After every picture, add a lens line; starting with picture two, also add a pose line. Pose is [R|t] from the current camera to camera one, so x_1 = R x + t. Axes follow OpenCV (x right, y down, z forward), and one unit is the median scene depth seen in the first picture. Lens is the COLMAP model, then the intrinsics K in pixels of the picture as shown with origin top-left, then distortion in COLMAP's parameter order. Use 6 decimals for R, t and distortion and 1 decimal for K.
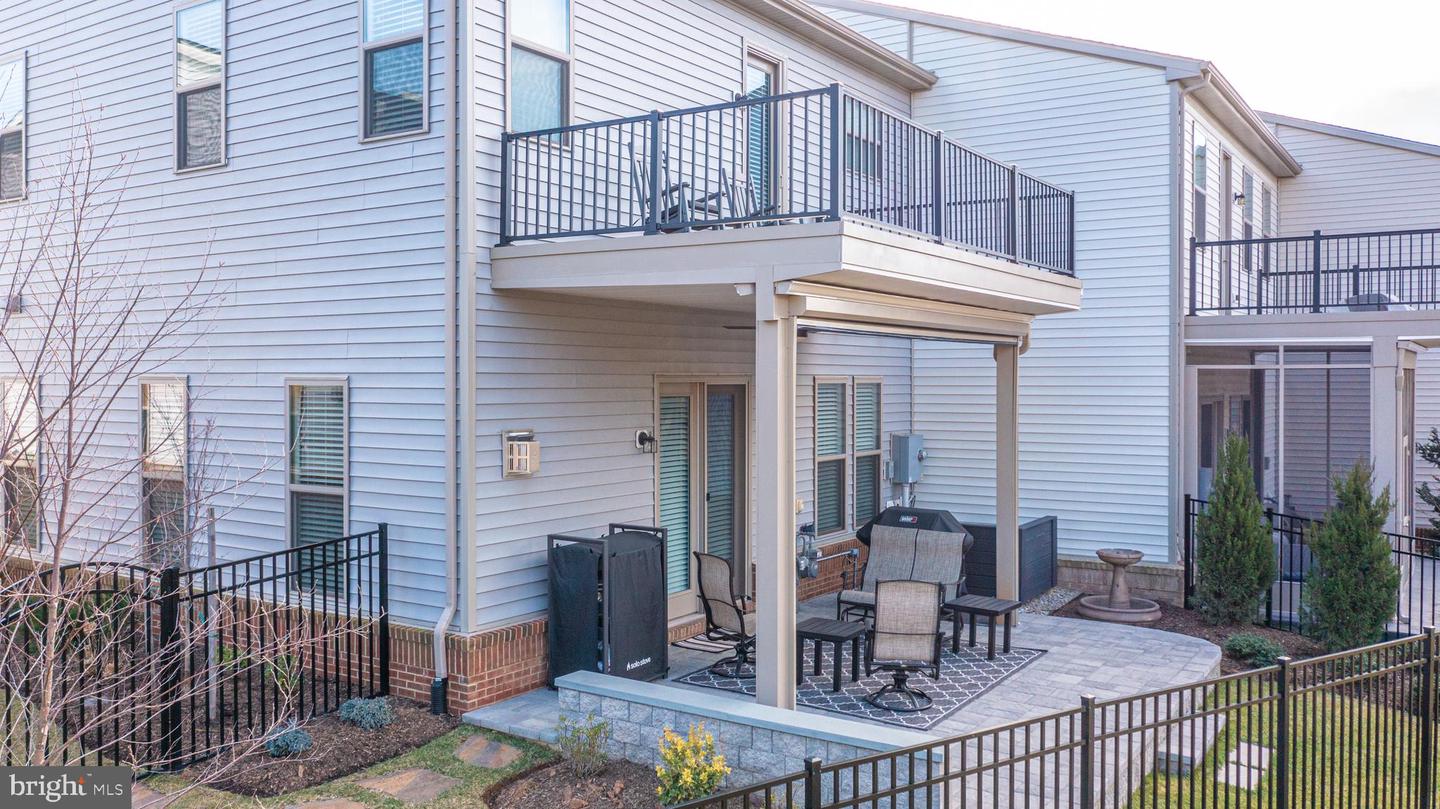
lens RADIAL K [[1151.5, 0, 717.7], [0, 1151.5, 399.2], [0, 0, 1]] dist [-0.010234, 0.001050]
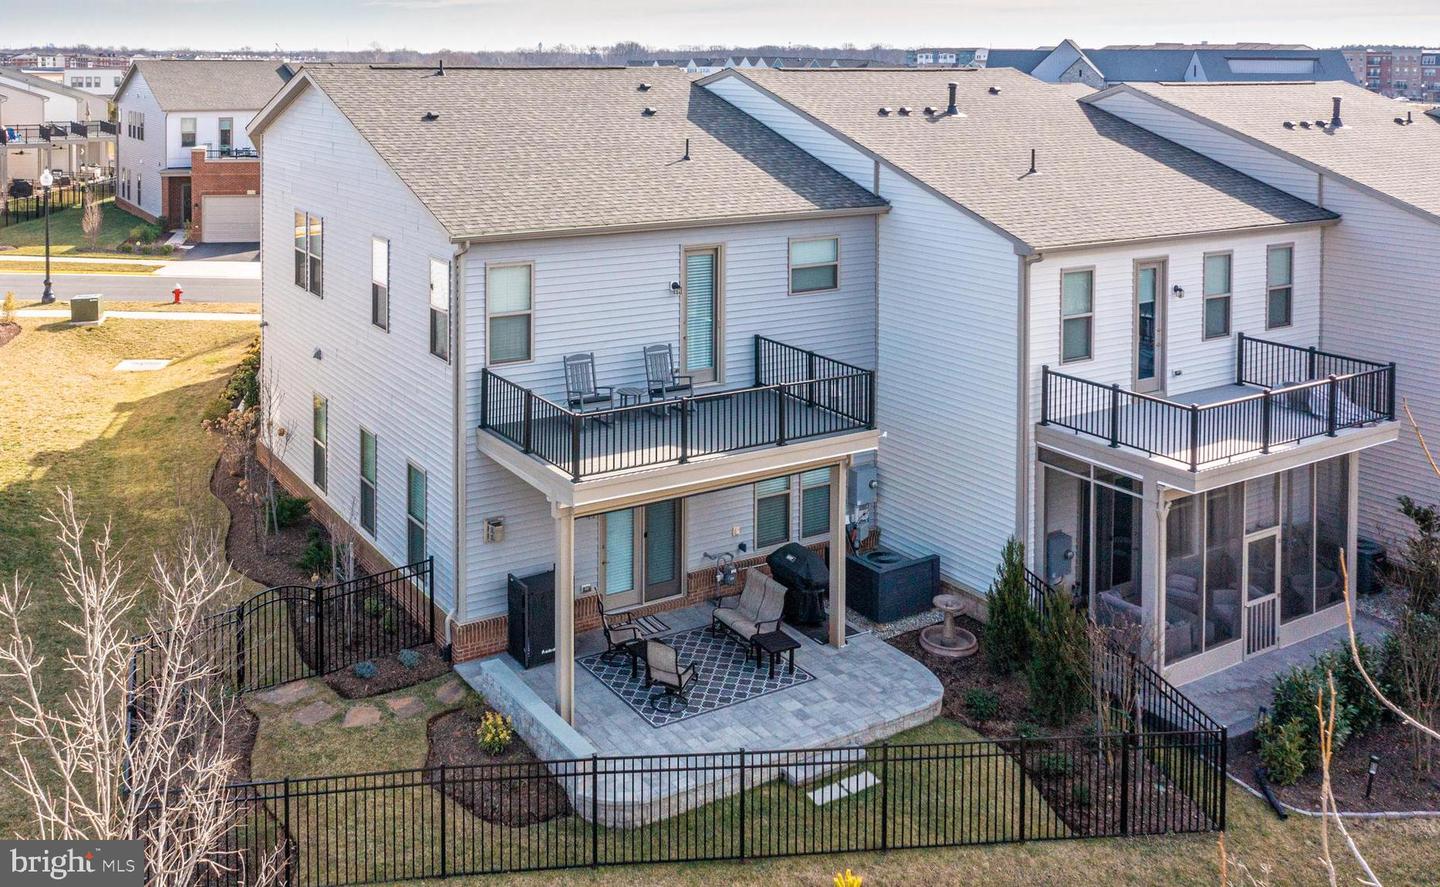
lens RADIAL K [[1303.7, 0, 616.9], [0, 1303.7, 119.3], [0, 0, 1]] dist [-0.007144, 0.001014]
pose [[0.894470, 0.021741, -0.446599, 0.950111], [-0.011190, 0.999593, 0.026248, -0.684770], [0.446988, -0.018481, 0.894349, -0.811454]]
